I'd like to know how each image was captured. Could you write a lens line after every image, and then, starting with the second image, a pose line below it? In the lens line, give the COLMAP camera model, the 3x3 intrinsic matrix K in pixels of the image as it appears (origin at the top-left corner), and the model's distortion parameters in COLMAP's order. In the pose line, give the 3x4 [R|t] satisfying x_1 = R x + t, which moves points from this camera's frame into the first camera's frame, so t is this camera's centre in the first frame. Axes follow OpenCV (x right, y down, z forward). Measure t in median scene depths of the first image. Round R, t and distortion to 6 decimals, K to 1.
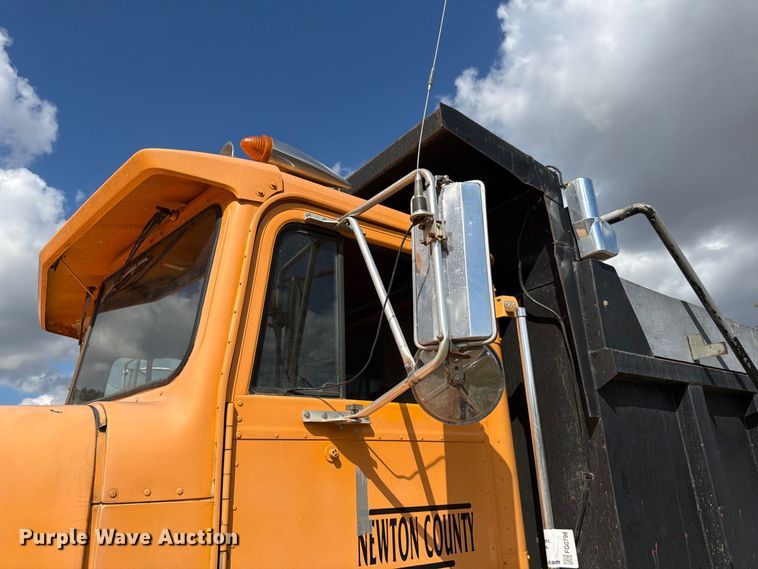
lens RADIAL K [[545.7, 0, 385.1], [0, 545.7, 287.1], [0, 0, 1]] dist [0.050631, -0.063823]
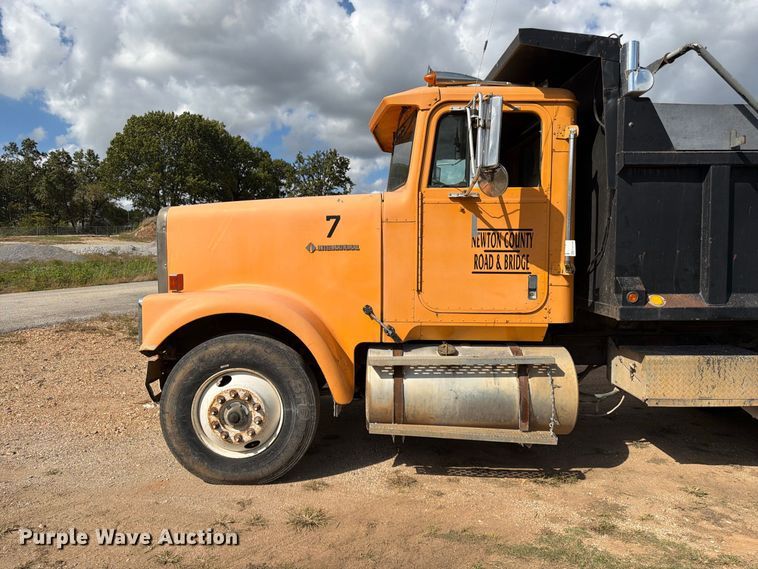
lens RADIAL K [[545.7, 0, 382.5], [0, 545.7, 282.5], [0, 0, 1]] dist [0.050631, -0.063823]
pose [[0.812142, 0.082966, -0.577530, 1.066320], [0.168069, 0.914617, 0.367734, -0.375368], [0.558728, -0.395717, 0.728855, -1.191288]]
